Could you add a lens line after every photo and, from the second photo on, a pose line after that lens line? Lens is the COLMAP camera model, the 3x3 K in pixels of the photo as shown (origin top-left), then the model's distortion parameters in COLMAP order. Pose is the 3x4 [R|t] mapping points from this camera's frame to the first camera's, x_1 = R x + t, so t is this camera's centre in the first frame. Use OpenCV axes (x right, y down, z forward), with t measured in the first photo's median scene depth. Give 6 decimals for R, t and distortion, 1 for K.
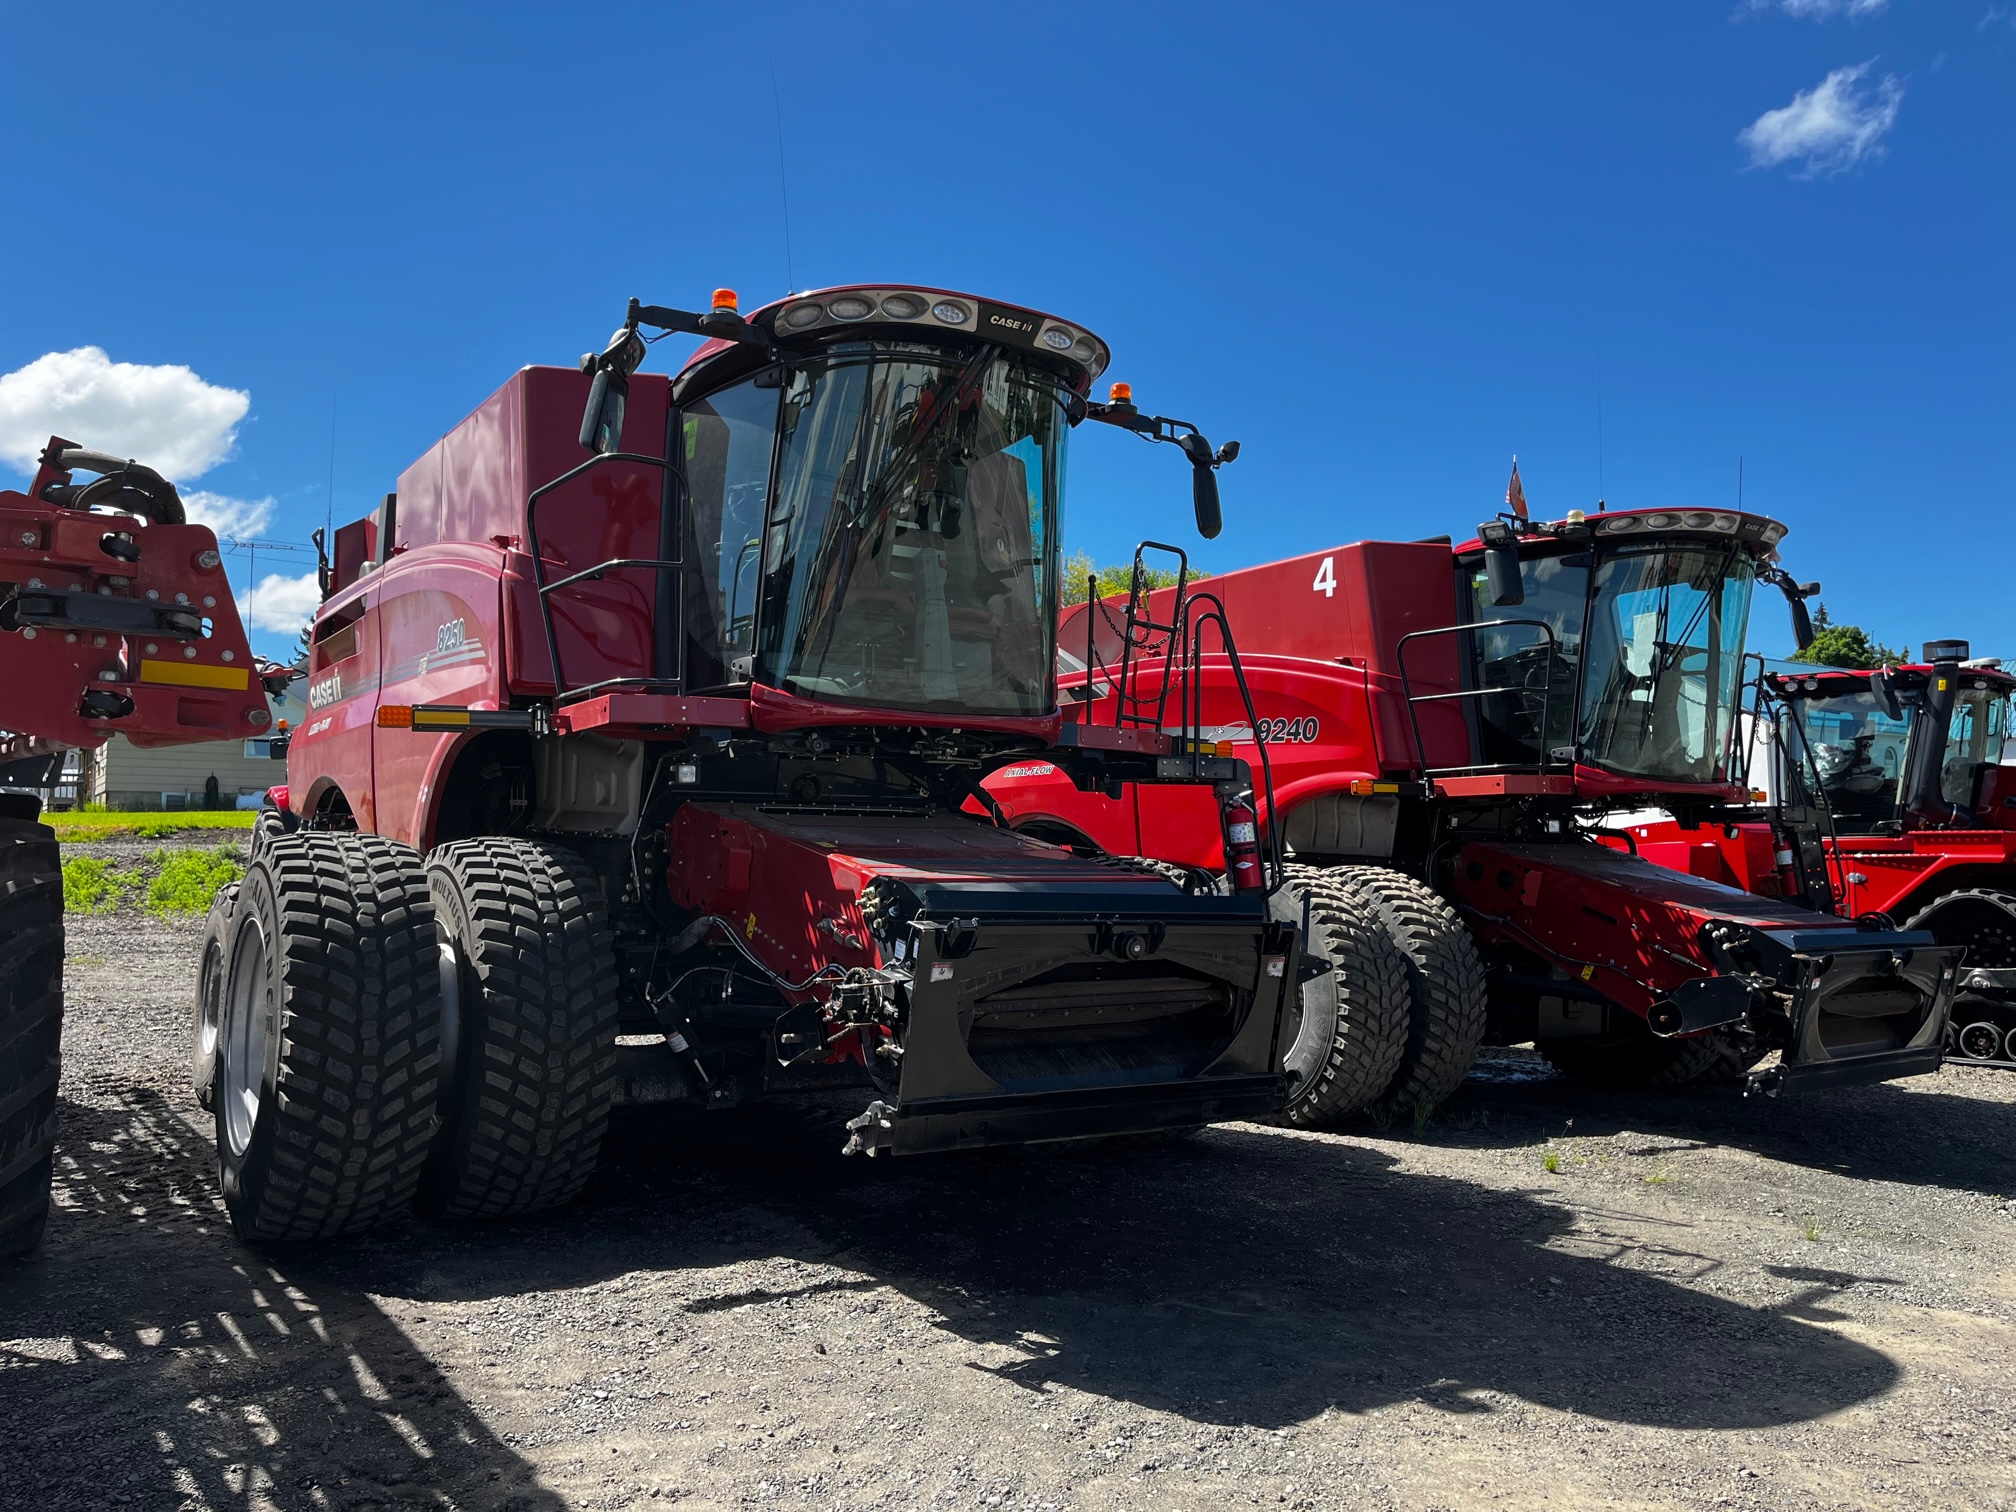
lens RADIAL K [[1553.7, 0, 1021.8], [0, 1553.7, 762.9], [0, 0, 1]] dist [0.053432, -0.065847]
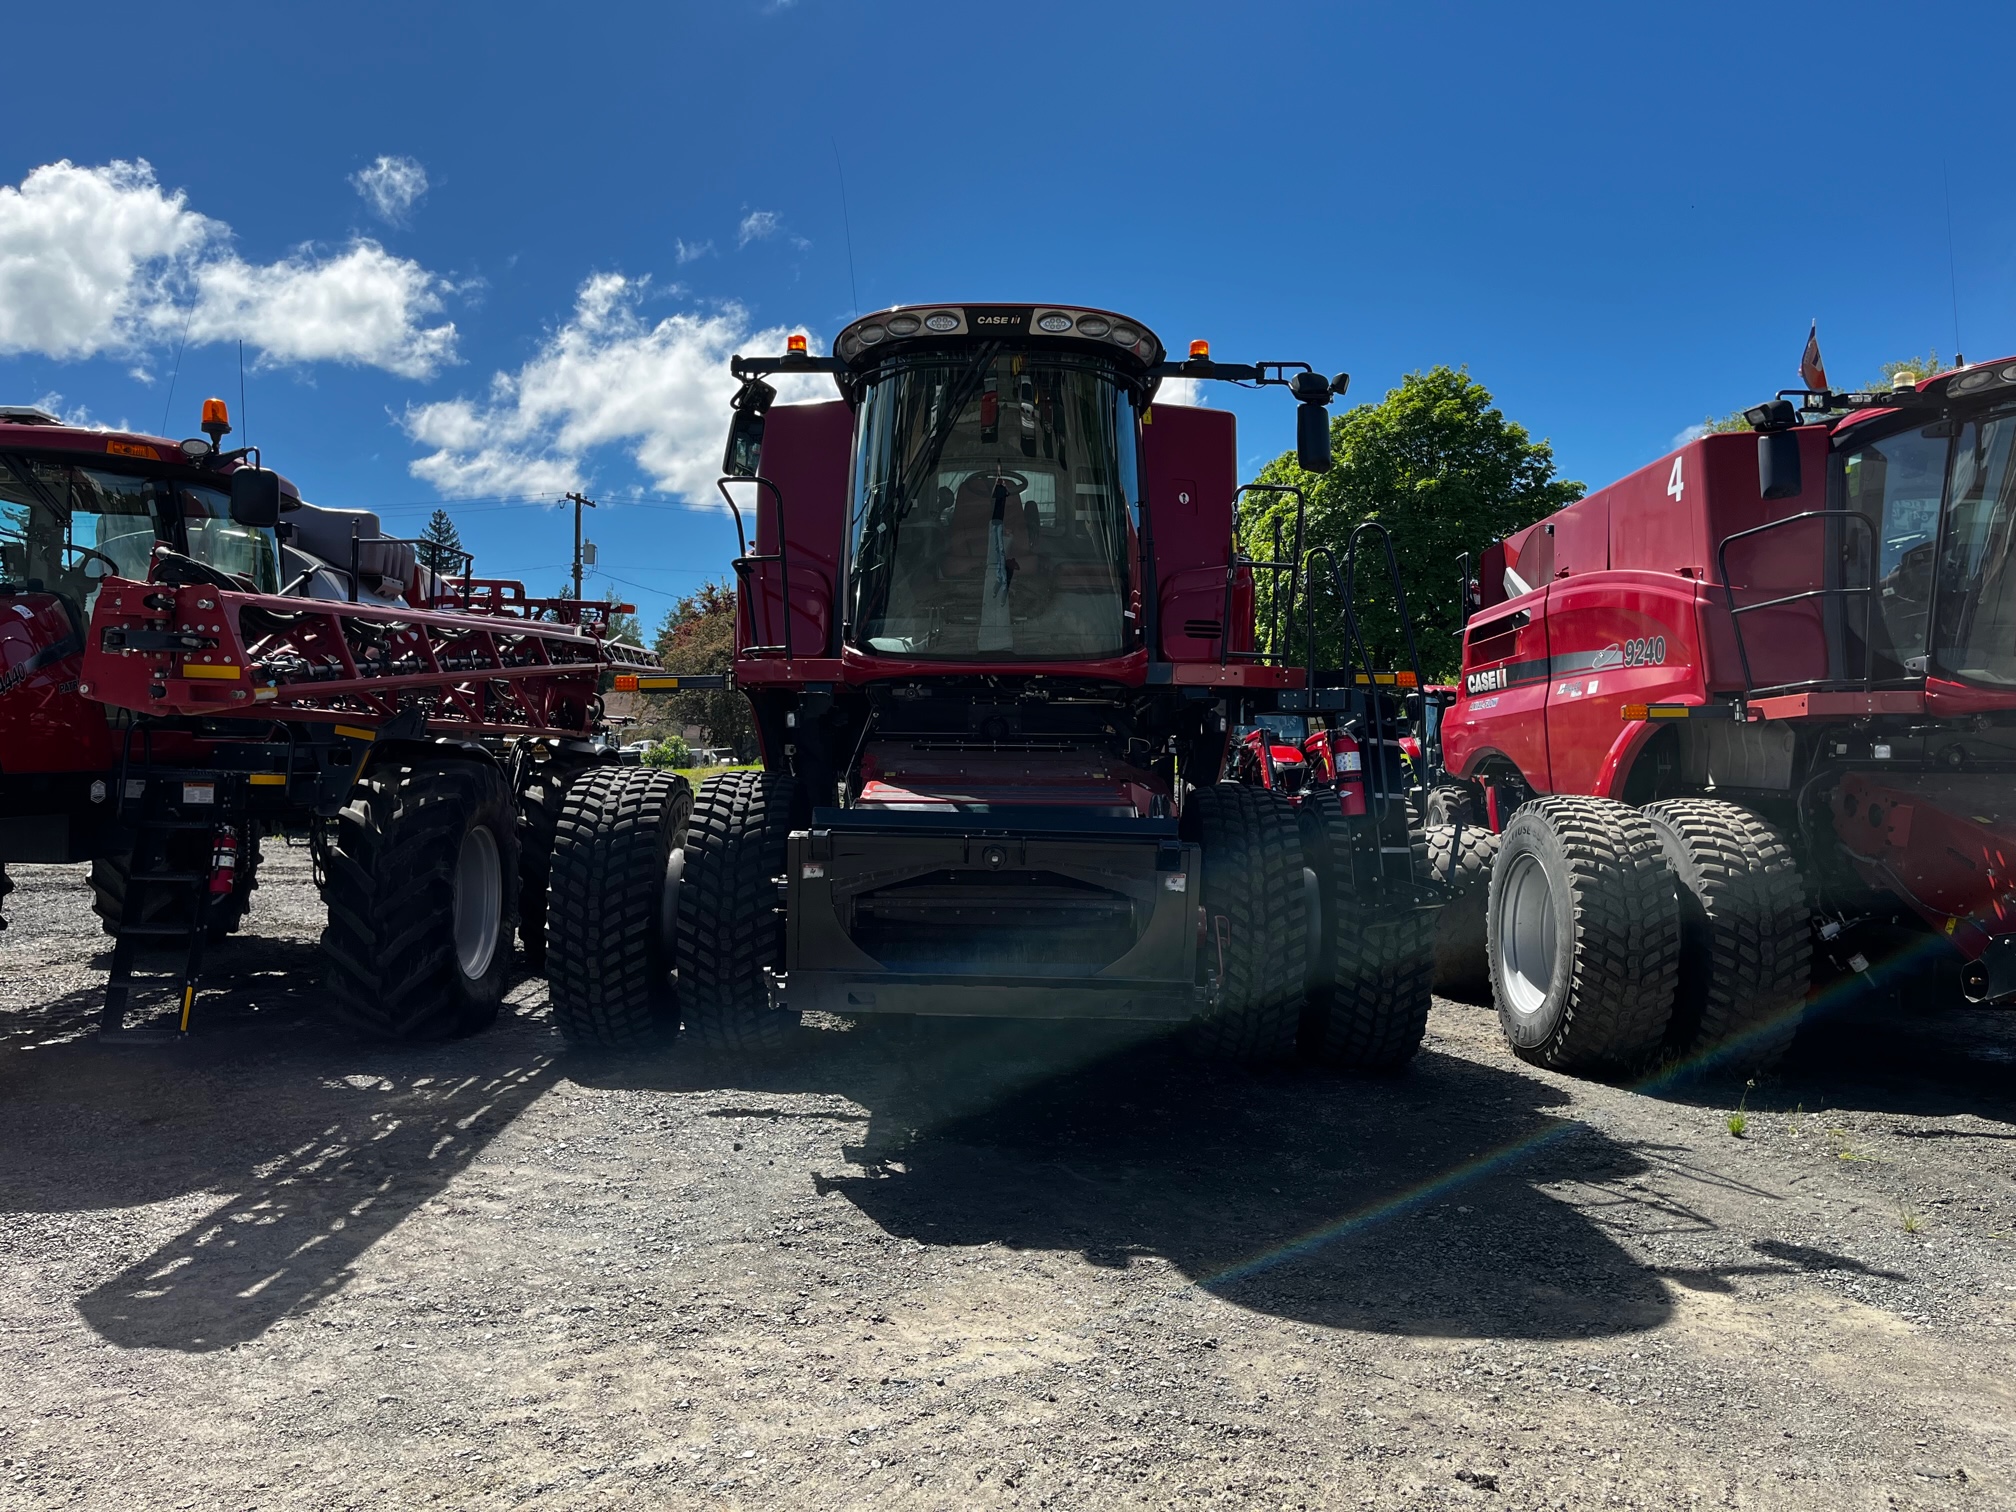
lens RADIAL K [[1569.5, 0, 1004.7], [0, 1569.5, 785.6], [0, 0, 1]] dist [0.031019, -0.003876]
pose [[0.820981, -0.001411, -0.570954, 0.710035], [0.030622, 0.998666, 0.041564, 0.014077], [0.570134, -0.051607, 0.819929, 0.035337]]
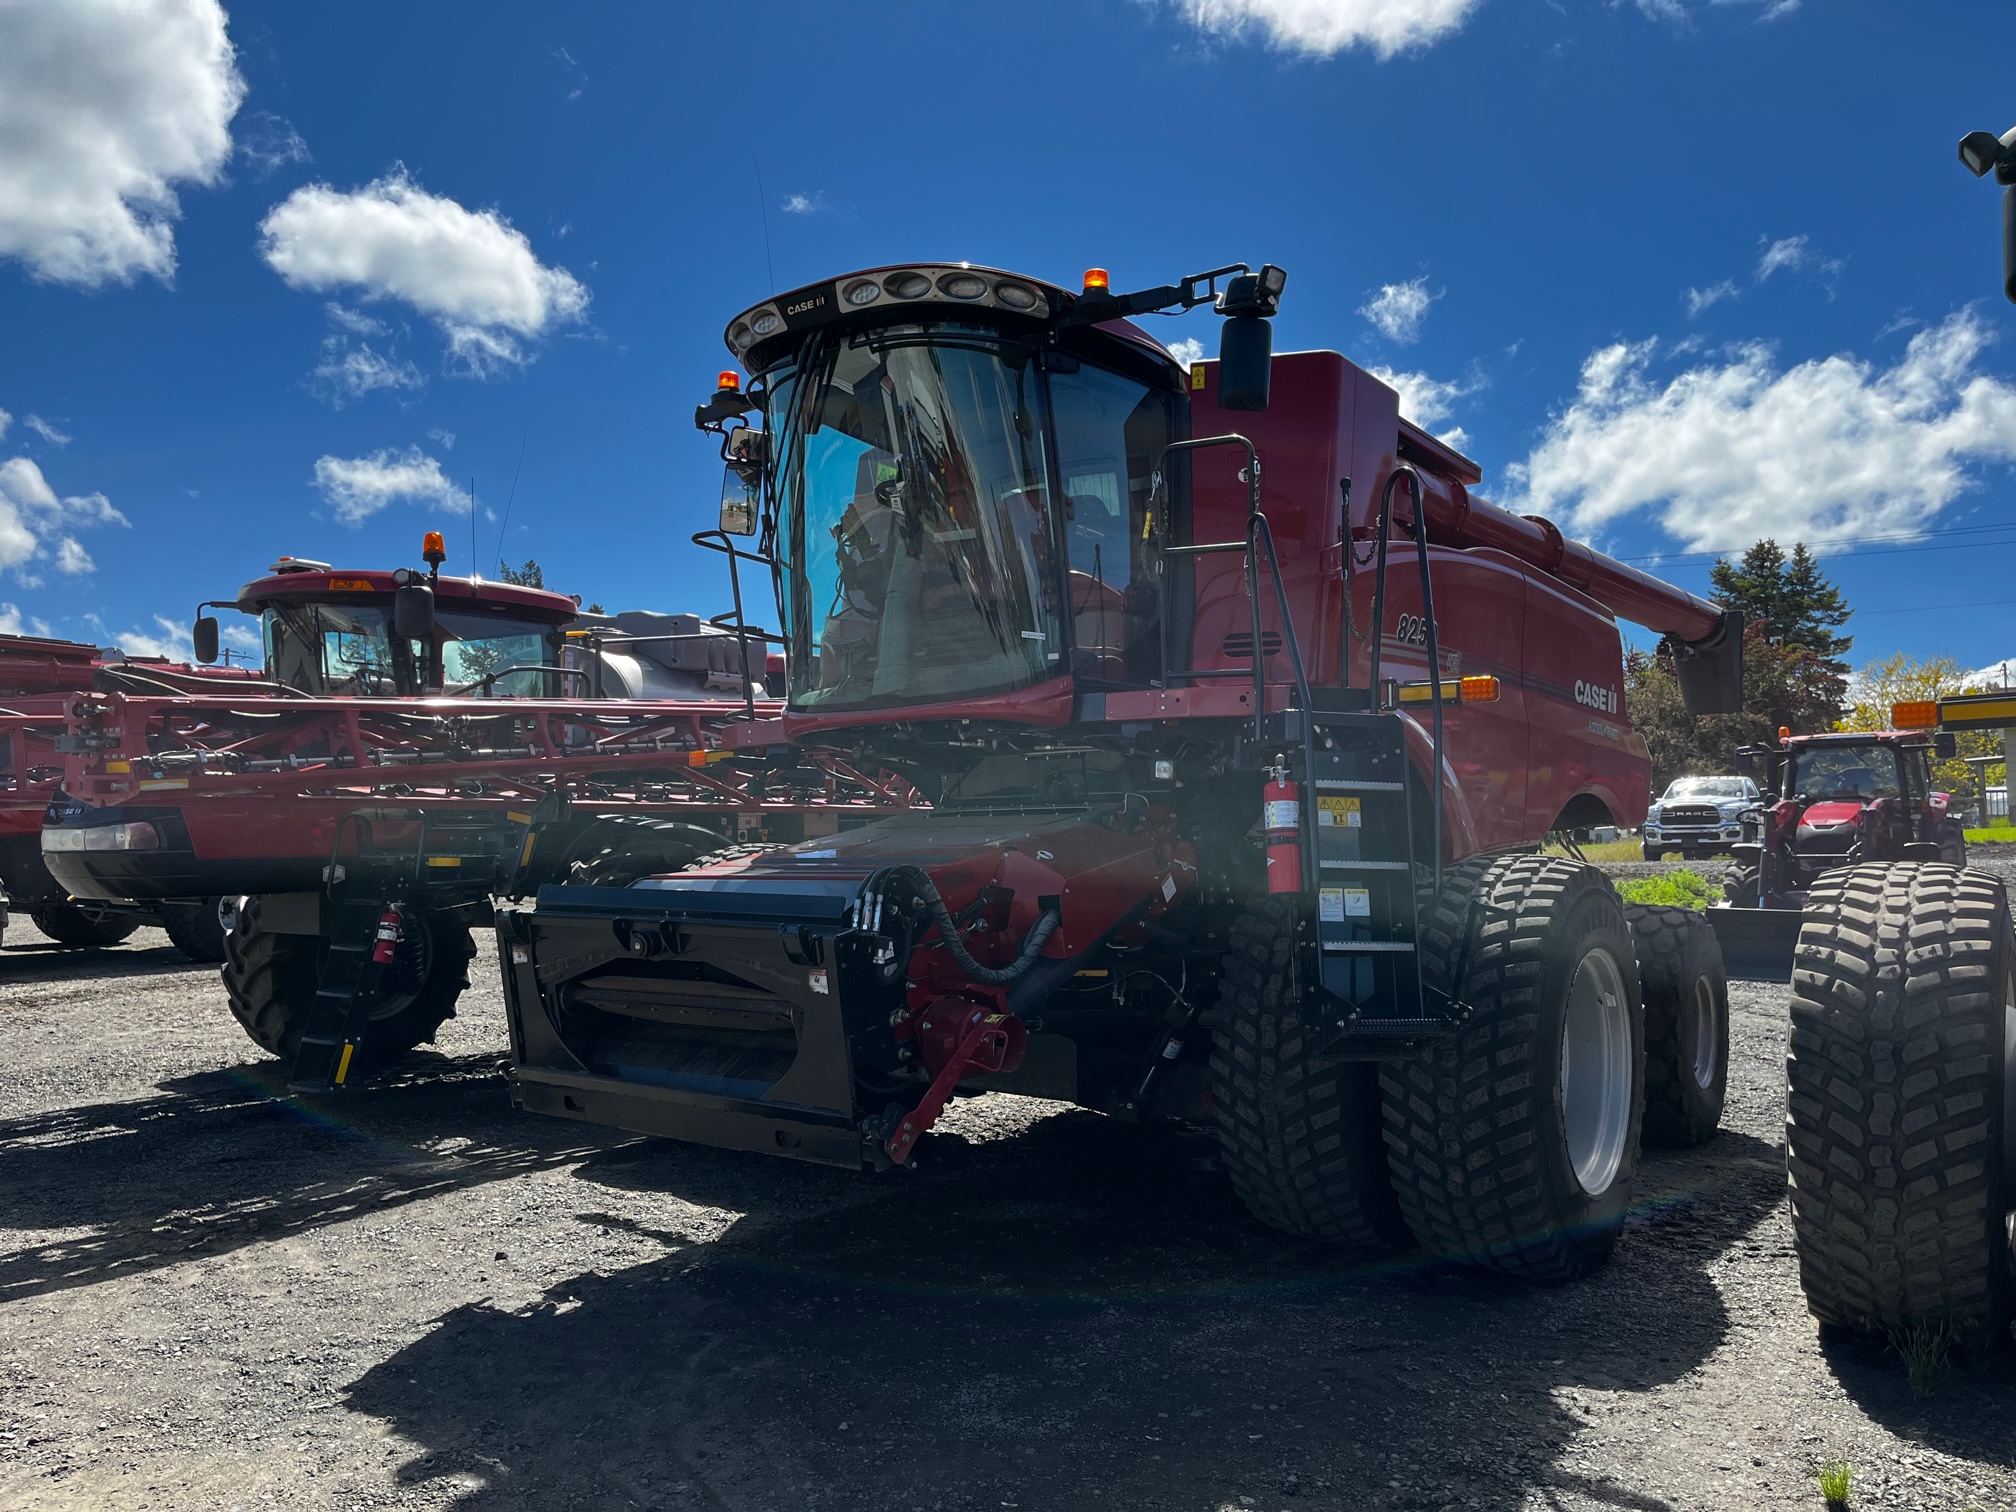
lens RADIAL K [[1535.9, 0, 980.0], [0, 1535.9, 788.8], [0, 0, 1]] dist [0.083205, -0.116725]
pose [[0.296593, -0.057971, -0.953243, 0.998230], [0.058400, 0.997389, -0.042485, 0.070431], [0.953217, -0.043069, 0.299204, 0.863702]]
